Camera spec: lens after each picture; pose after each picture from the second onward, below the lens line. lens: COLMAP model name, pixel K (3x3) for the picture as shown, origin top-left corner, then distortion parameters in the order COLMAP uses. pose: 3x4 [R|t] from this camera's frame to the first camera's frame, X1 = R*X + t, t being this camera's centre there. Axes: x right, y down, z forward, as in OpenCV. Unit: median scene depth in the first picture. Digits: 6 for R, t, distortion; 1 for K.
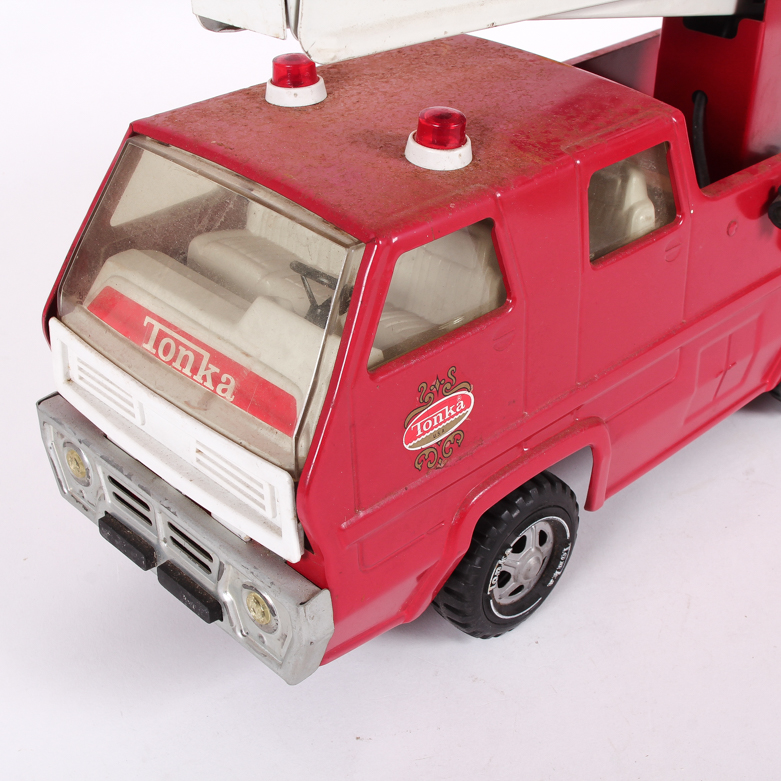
lens RADIAL K [[1370.6, 0, 389.9], [0, 1370.6, 394.7], [0, 0, 1]] dist [-0.082008, 0.000000]
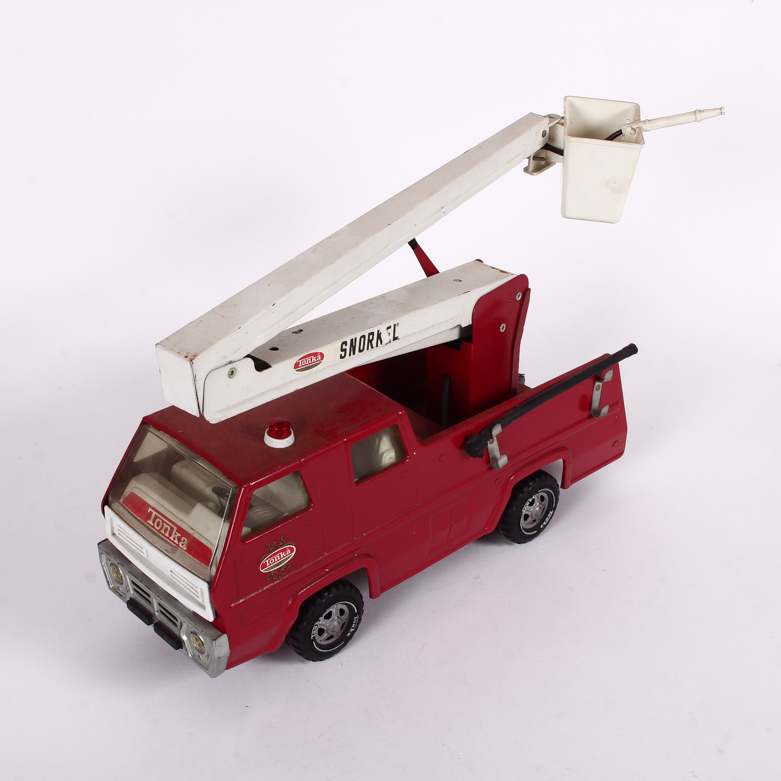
lens RADIAL K [[1370.6, 0, 392.4], [0, 1370.6, 388.6], [0, 0, 1]] dist [-0.082008, 0.000000]
pose [[0.999631, 0.002965, -0.026992, 0.265479], [-0.004516, 0.998332, -0.057564, -0.122831], [0.026777, 0.057665, 0.997977, -1.165568]]
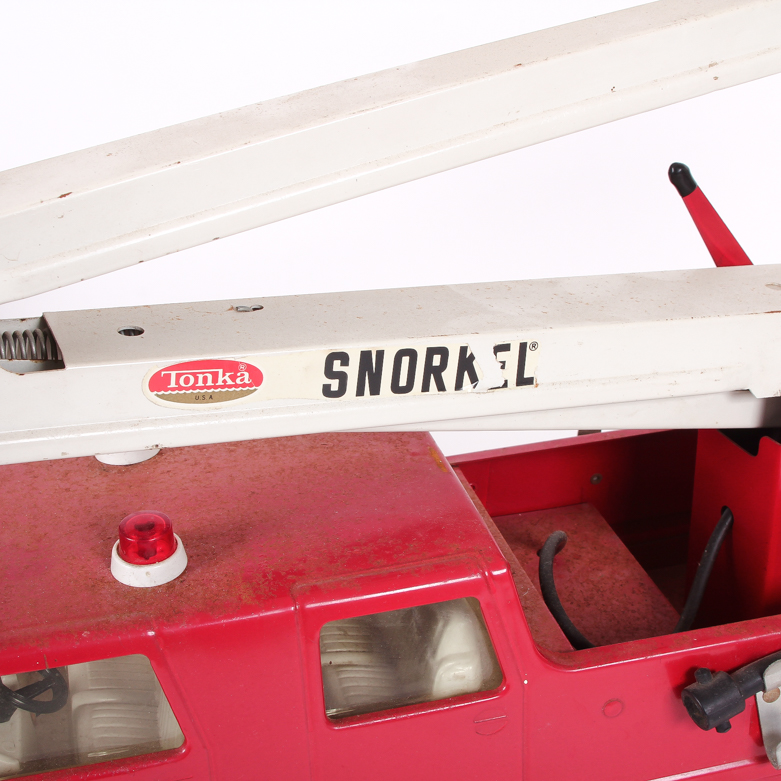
lens RADIAL K [[1370.6, 0, 393.0], [0, 1370.6, 391.0], [0, 0, 1]] dist [-0.082008, 0.000000]
pose [[0.871424, 0.186600, -0.453652, 0.528246], [-0.235391, 0.970455, -0.052988, -0.260452], [0.430361, 0.152960, 0.889602, 0.246514]]
